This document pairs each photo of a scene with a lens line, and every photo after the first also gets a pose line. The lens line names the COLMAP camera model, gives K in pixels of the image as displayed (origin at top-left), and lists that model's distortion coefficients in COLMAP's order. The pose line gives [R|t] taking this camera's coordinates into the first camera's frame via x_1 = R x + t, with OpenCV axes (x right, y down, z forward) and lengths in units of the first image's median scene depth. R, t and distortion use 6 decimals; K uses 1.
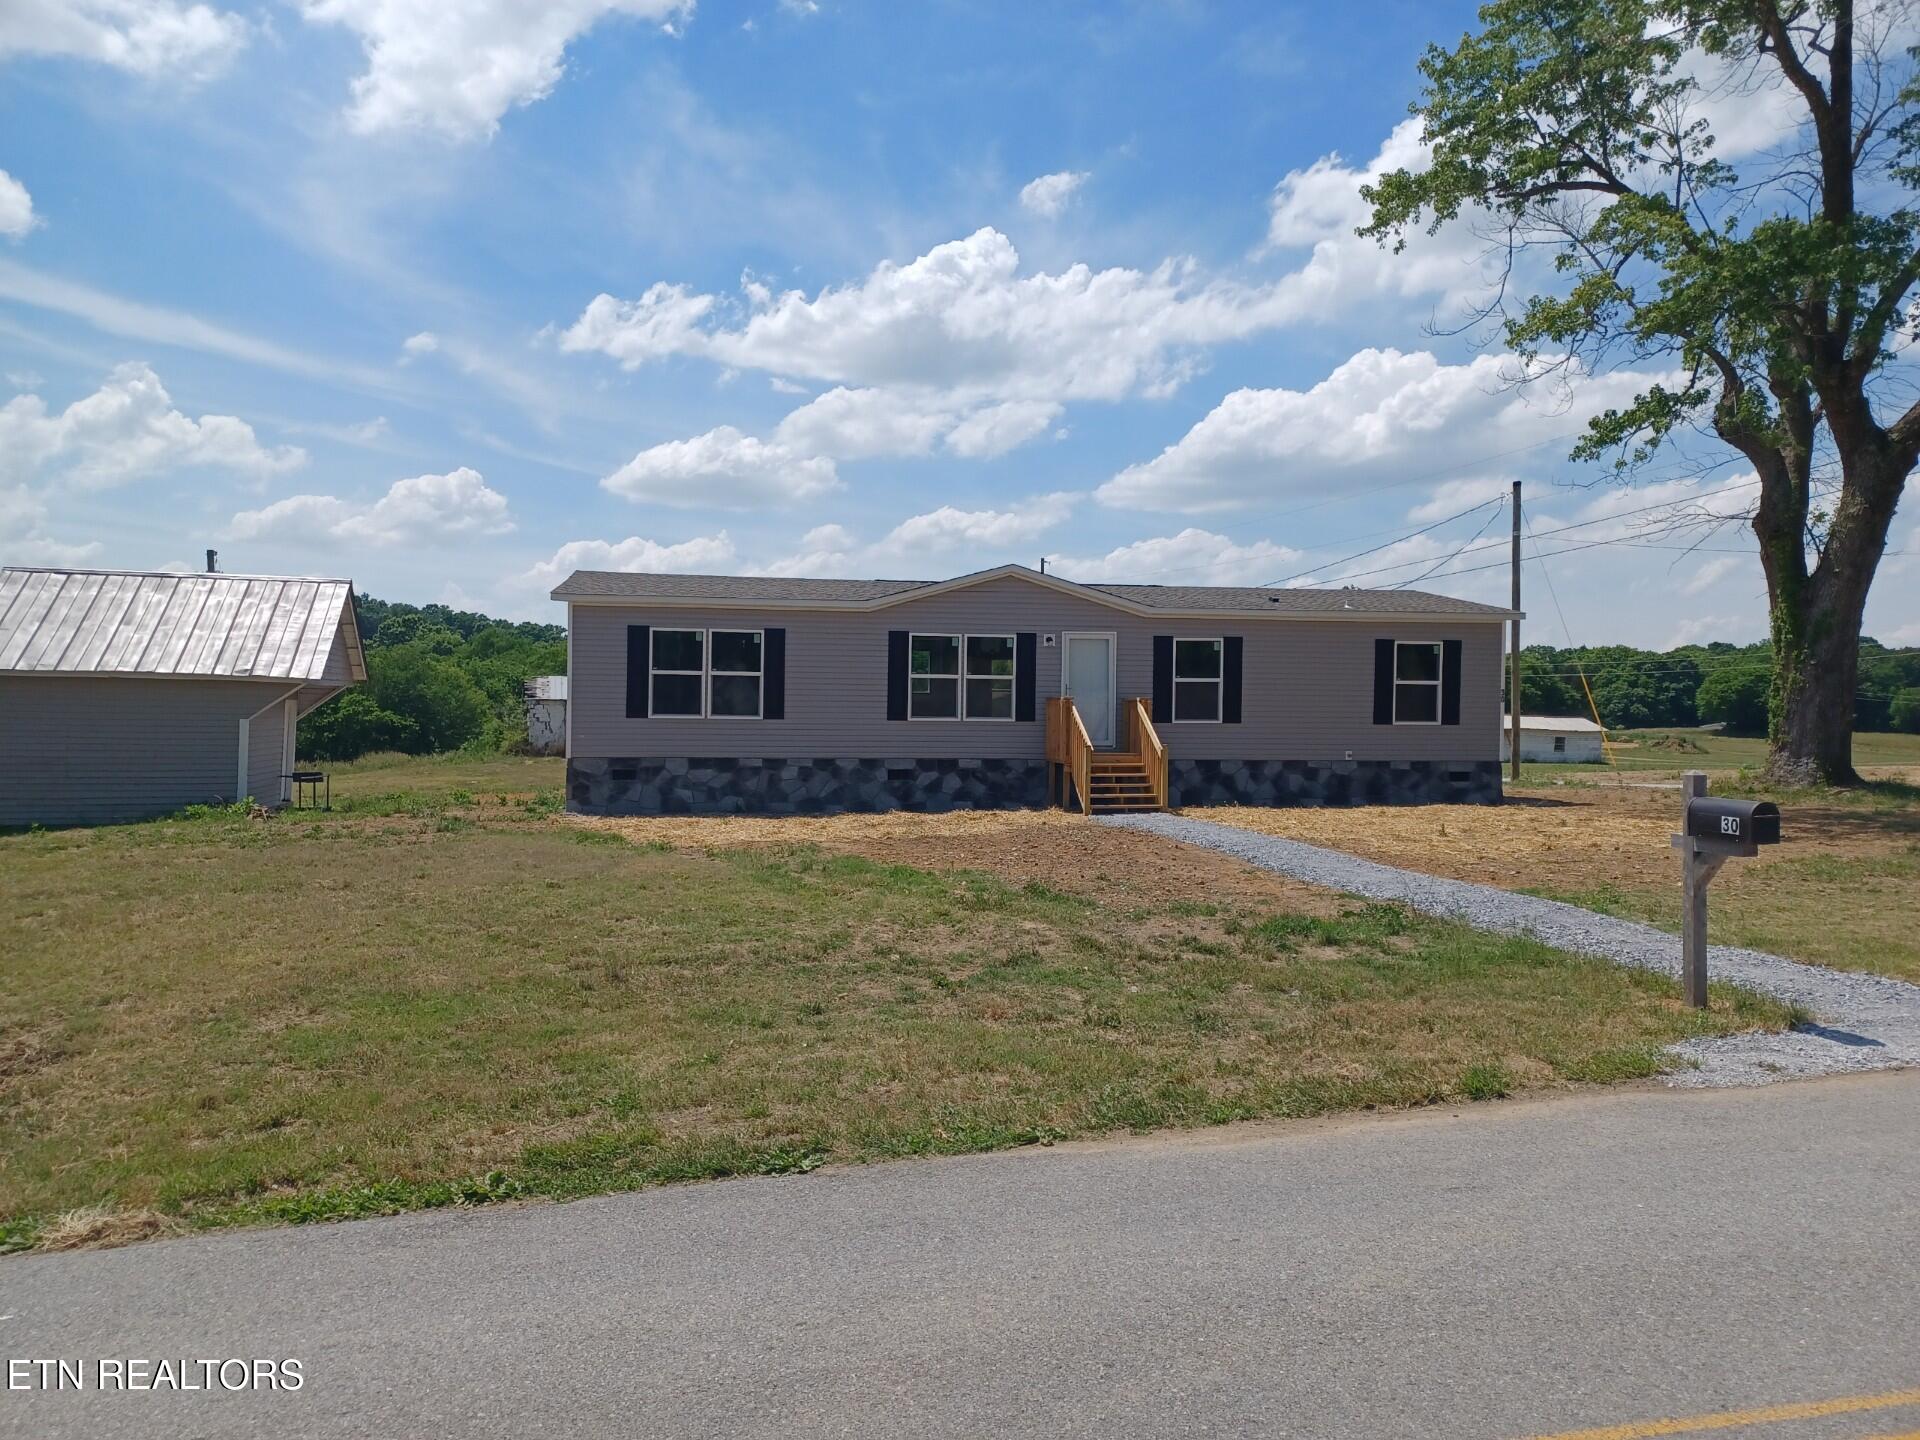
lens RADIAL K [[1530.2, 0, 960.0], [0, 1530.2, 720.0], [0, 0, 1]] dist [0.076996, -0.000626]
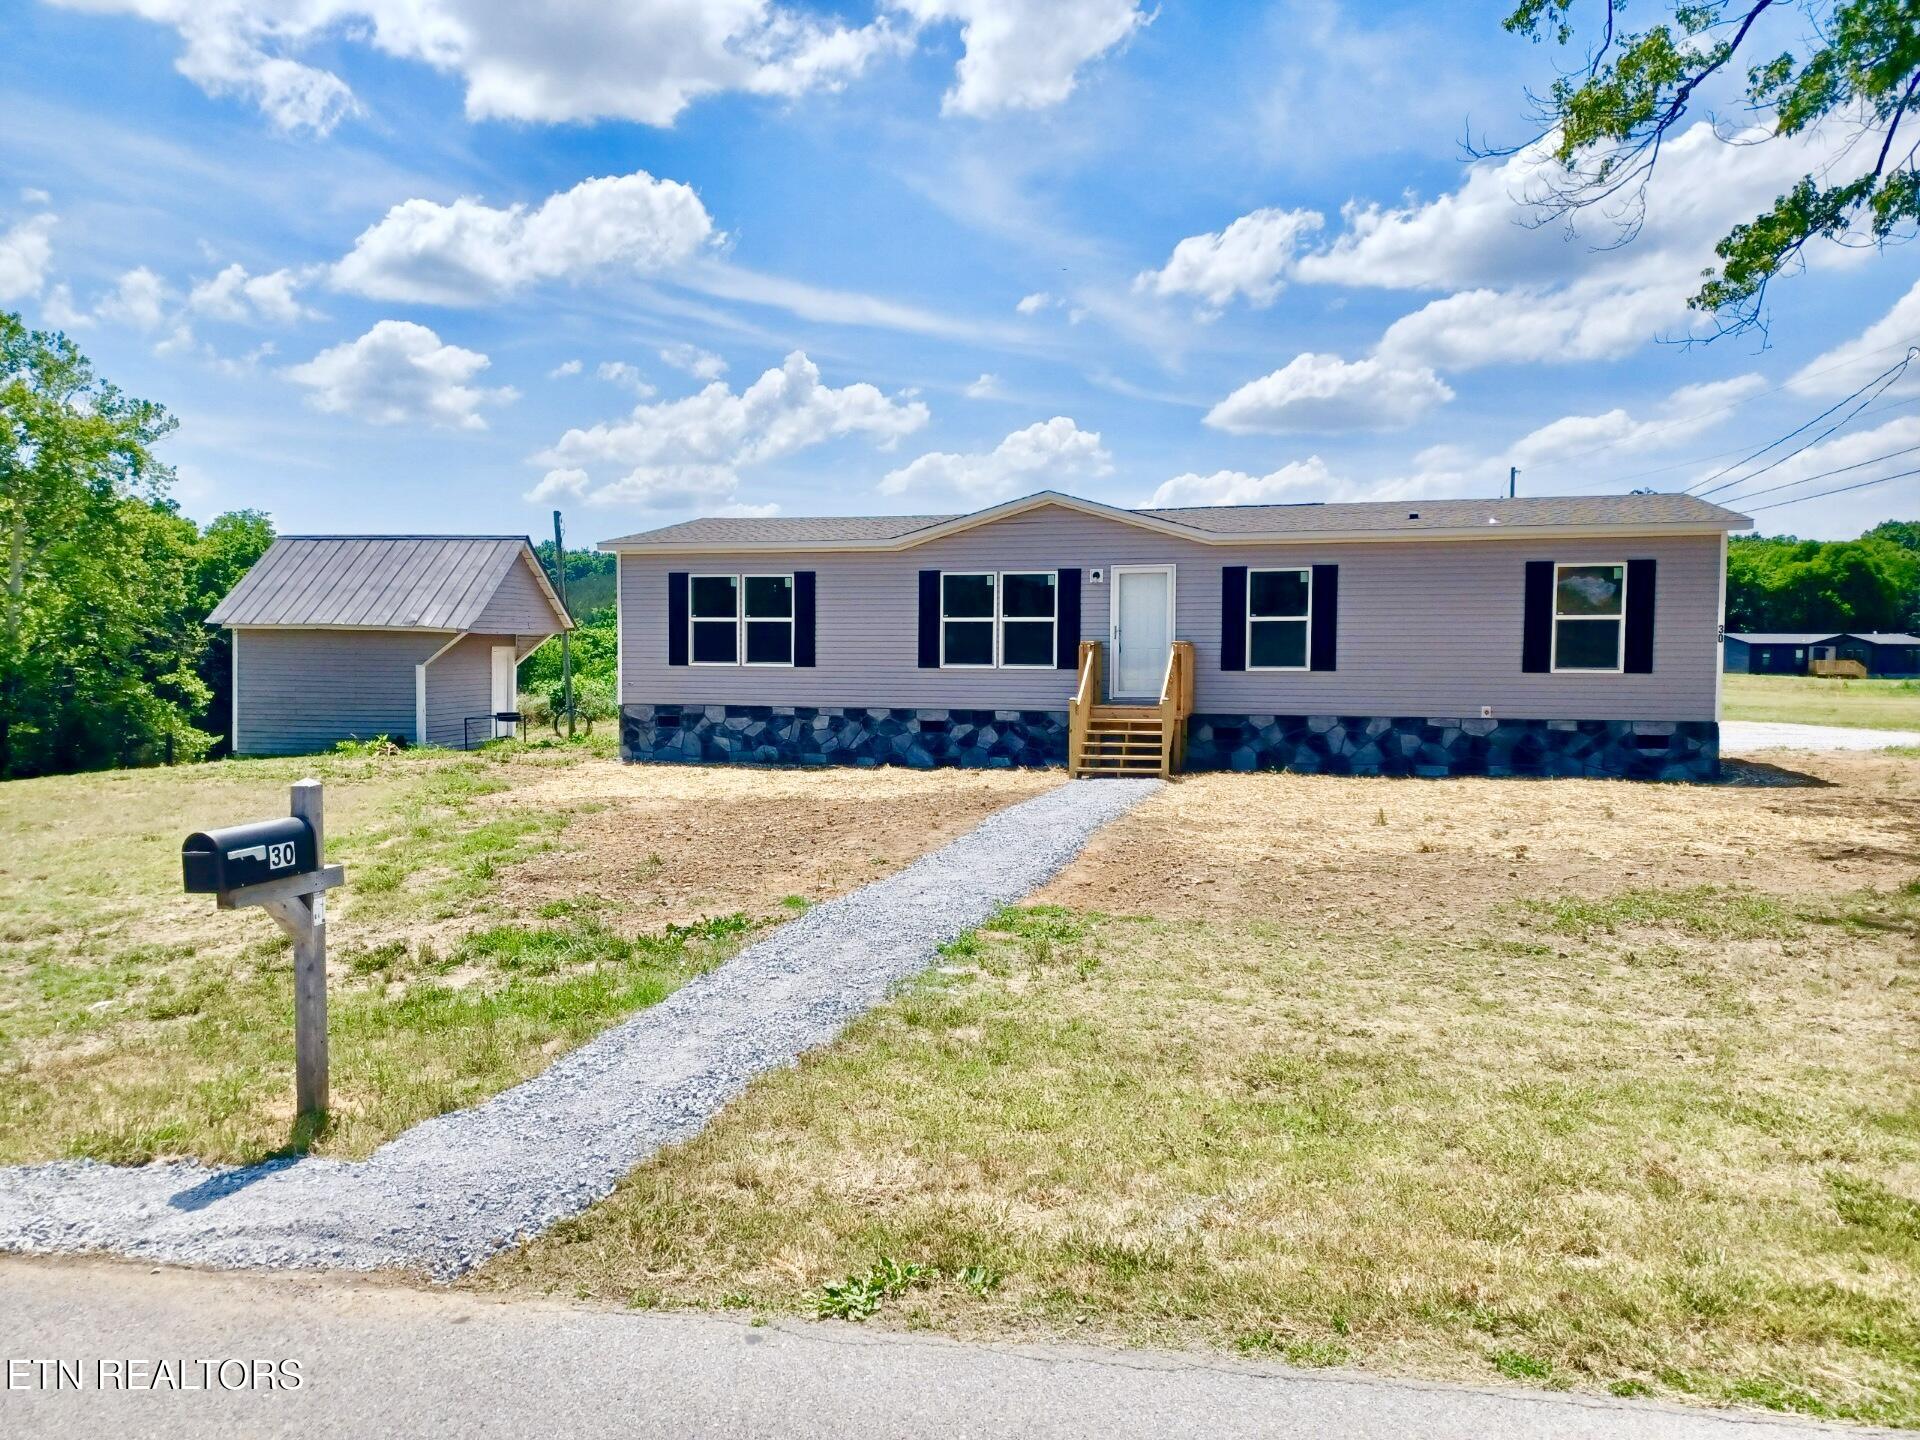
lens RADIAL K [[1484.4, 0, 921.4], [0, 1484.4, 725.2], [0, 0, 1]] dist [0.057804, 0.000826]
pose [[0.892466, 0.019758, -0.450683, 0.355269], [0.003773, 0.998679, 0.051252, -0.011017], [0.451100, -0.047441, 0.891212, 0.196296]]
